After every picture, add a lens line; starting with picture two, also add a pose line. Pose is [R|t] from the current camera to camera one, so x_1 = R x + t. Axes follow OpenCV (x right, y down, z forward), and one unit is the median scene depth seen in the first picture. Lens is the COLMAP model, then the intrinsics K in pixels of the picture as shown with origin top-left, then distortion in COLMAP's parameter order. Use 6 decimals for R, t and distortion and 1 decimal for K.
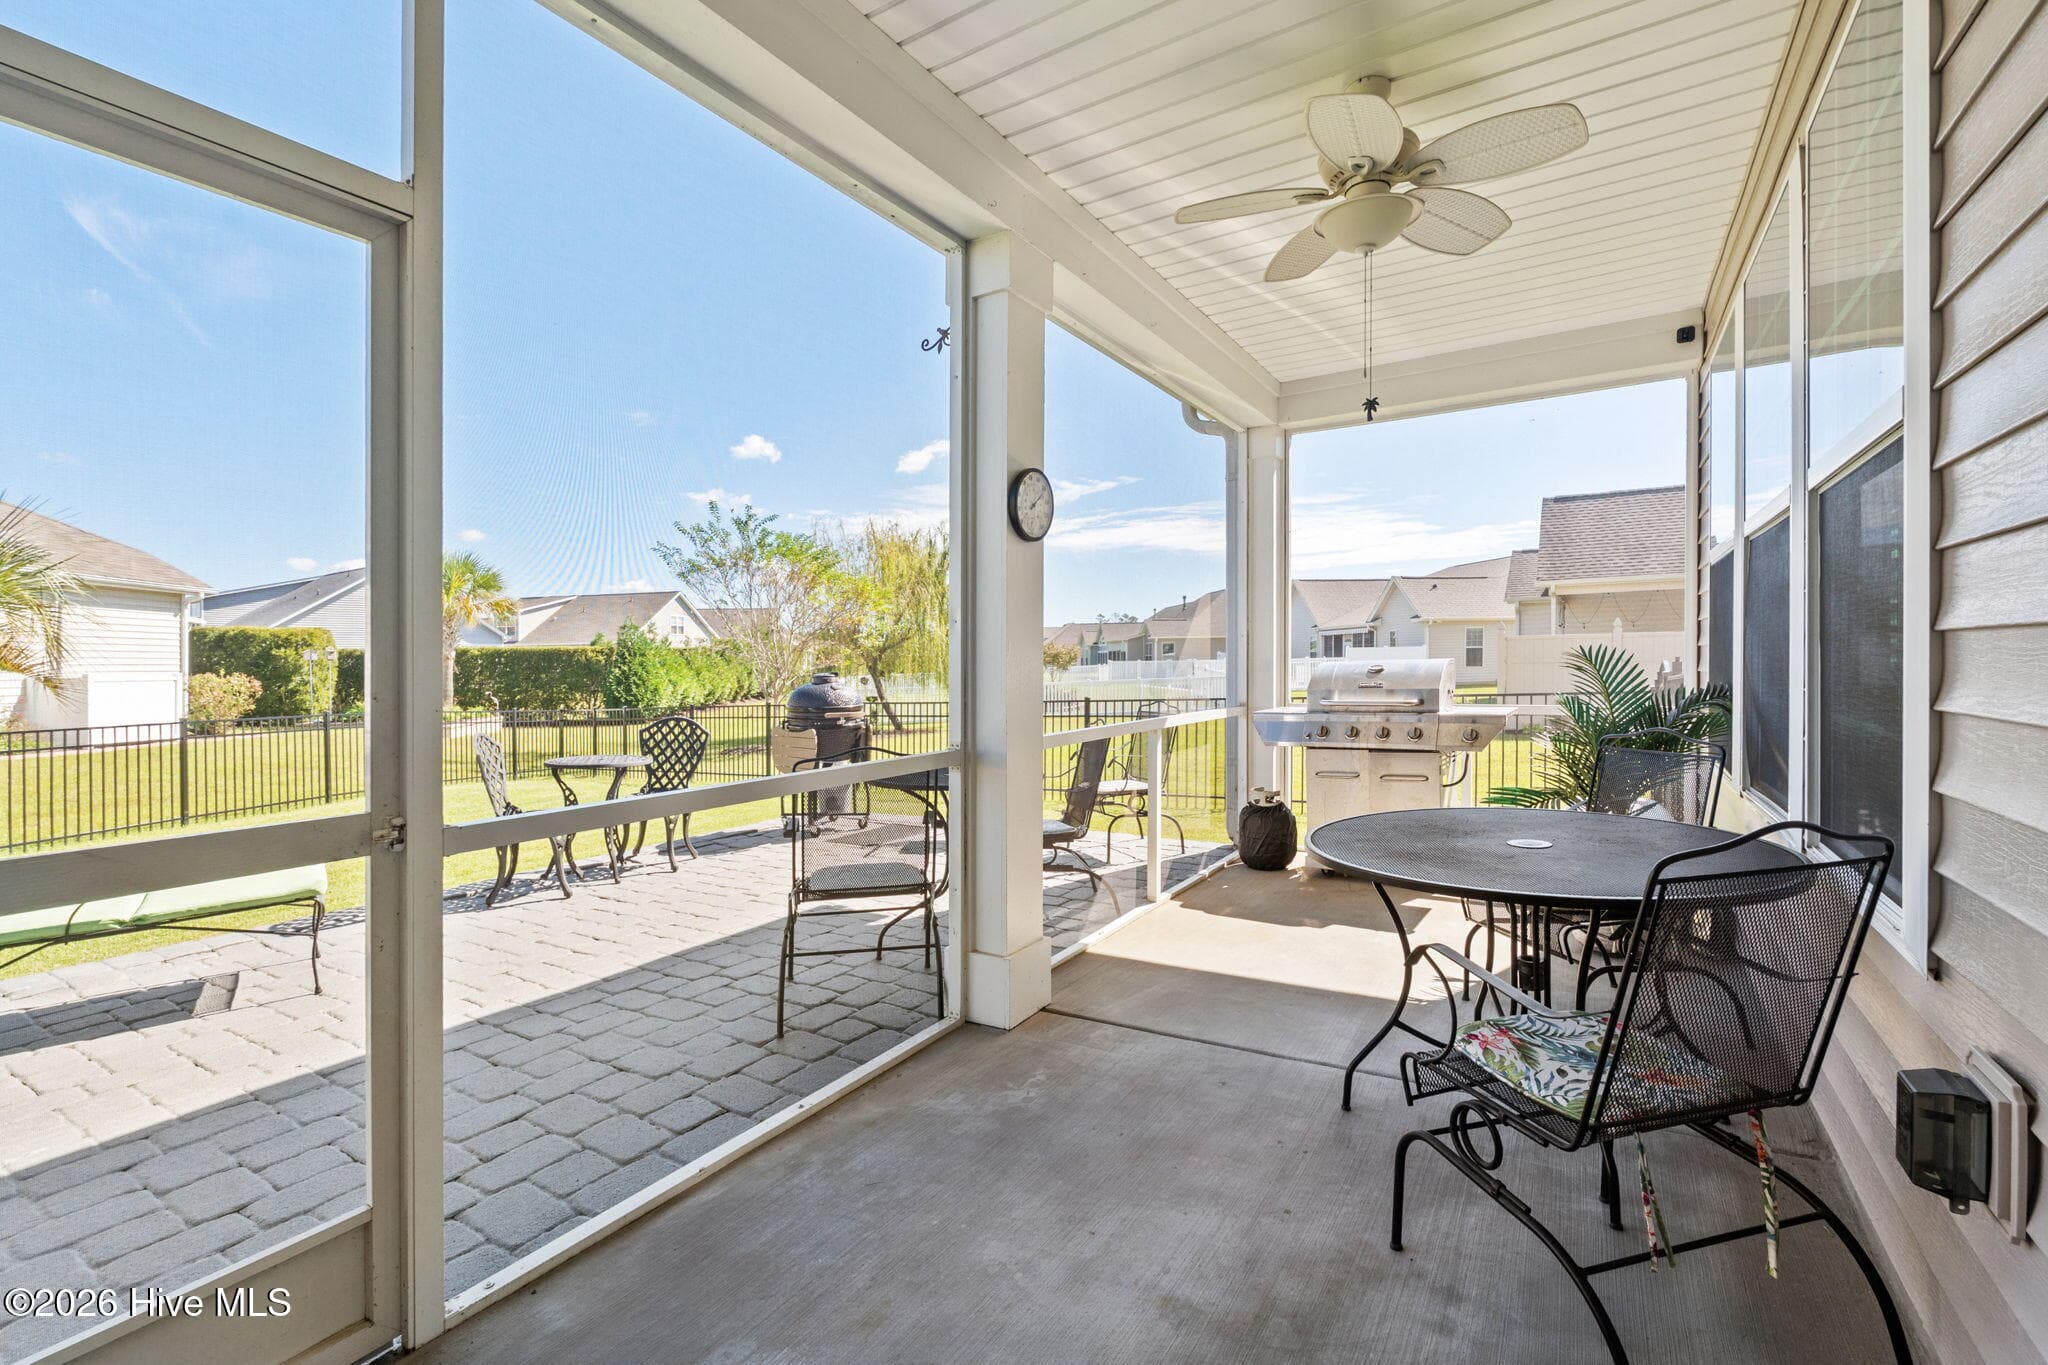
lens RADIAL K [[898.2, 0, 1032.2], [0, 898.2, 670.8], [0, 0, 1]] dist [-0.014292, -0.000448]
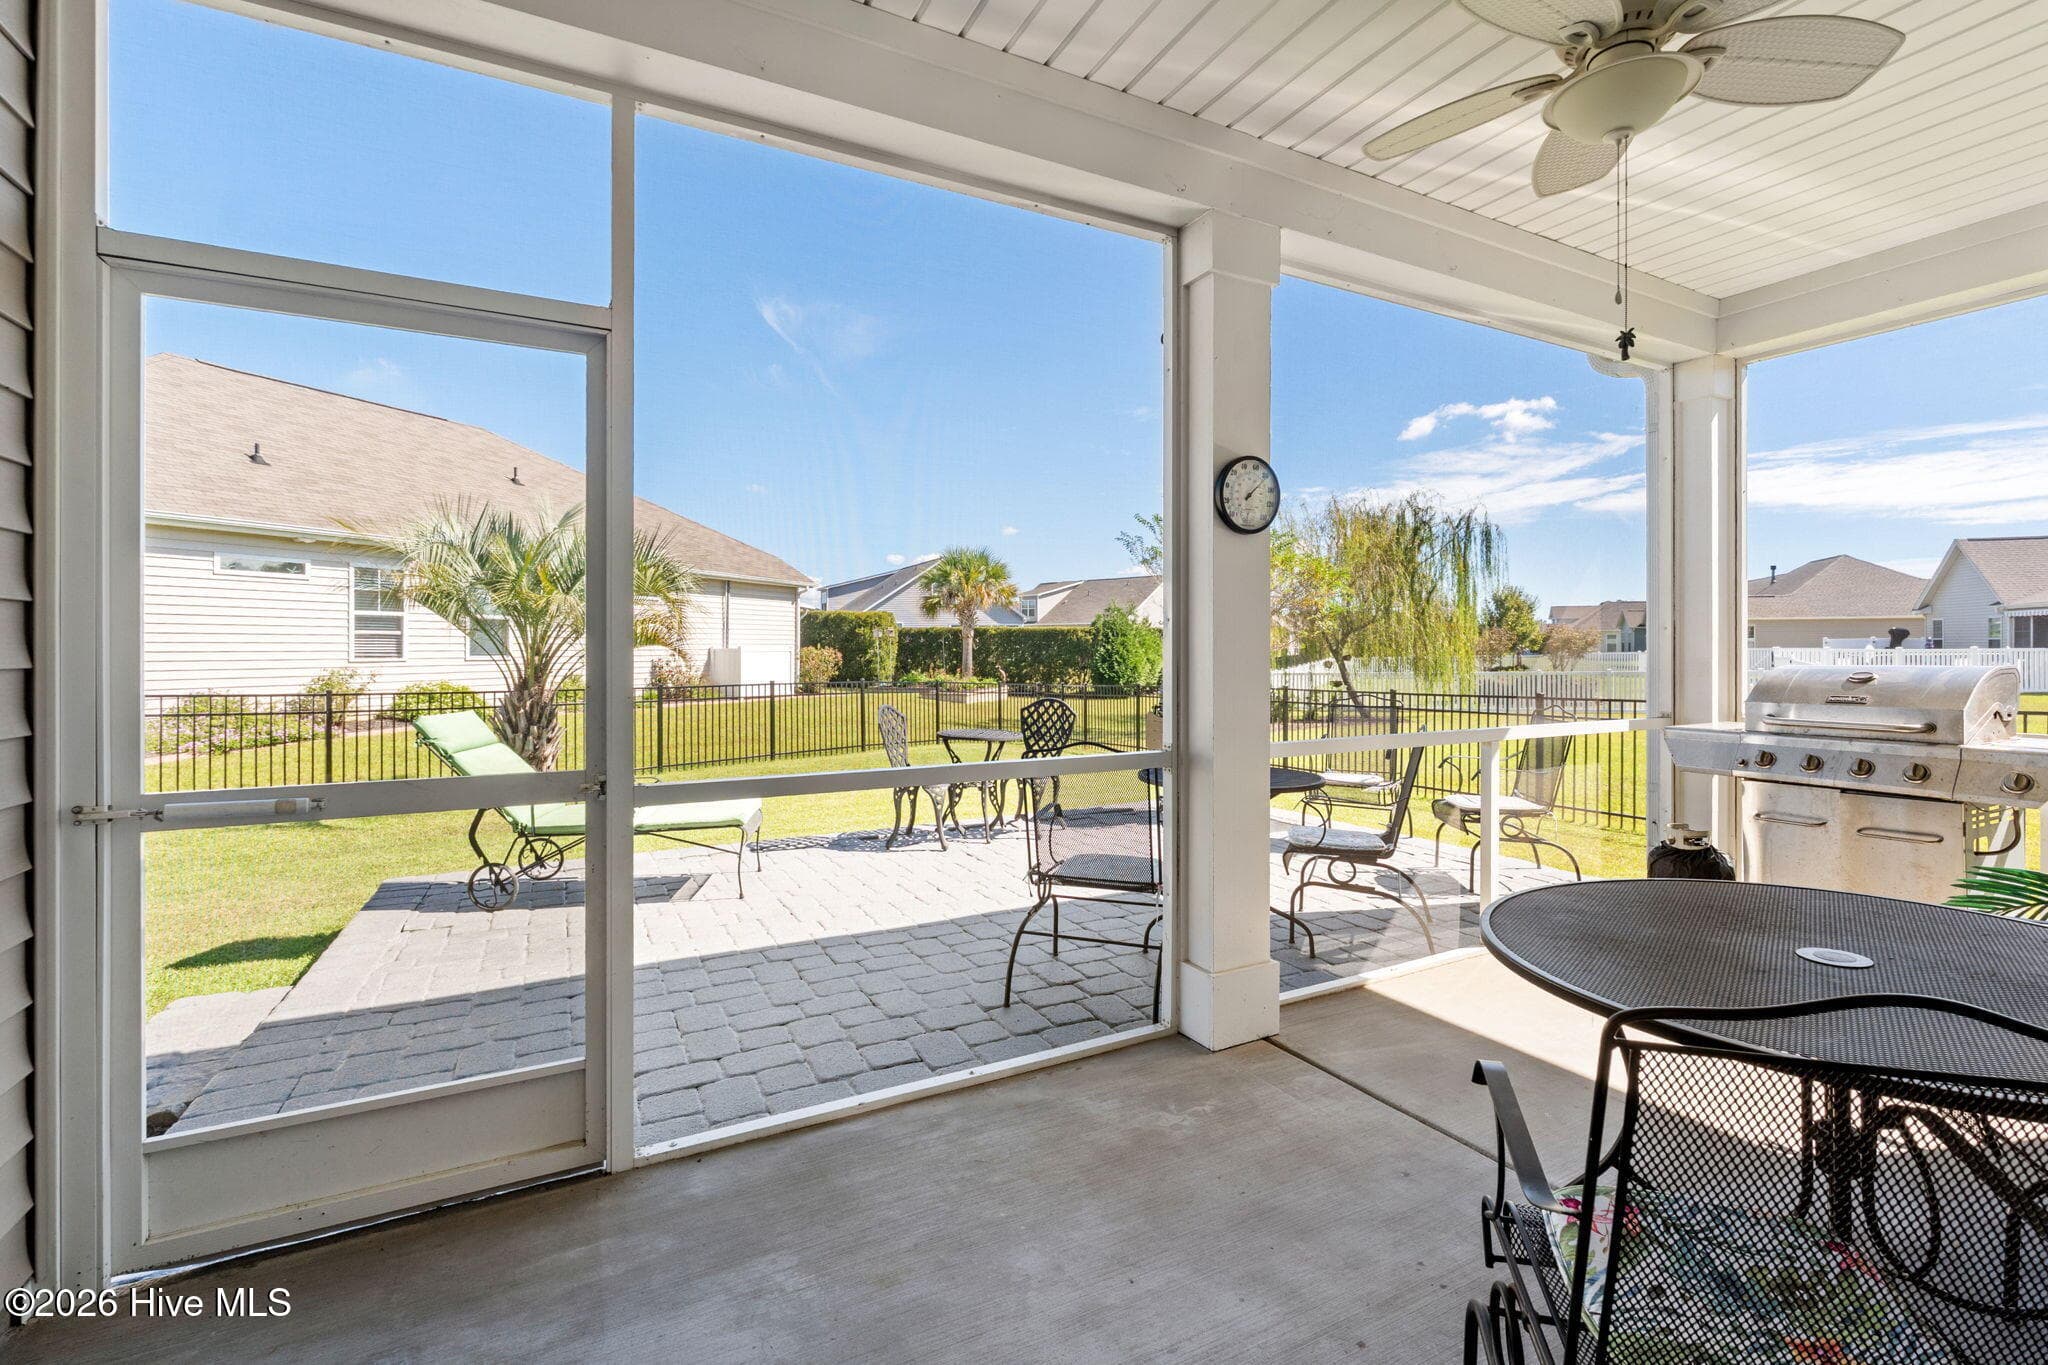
lens RADIAL K [[898.2, 0, 1032.2], [0, 898.2, 647.3], [0, 0, 1]] dist [-0.014292, -0.000448]
pose [[0.860831, 0.016916, -0.508610, 0.269633], [-0.019053, 0.999818, 0.001005, -0.022163], [0.508534, 0.008826, 0.860997, 0.080589]]
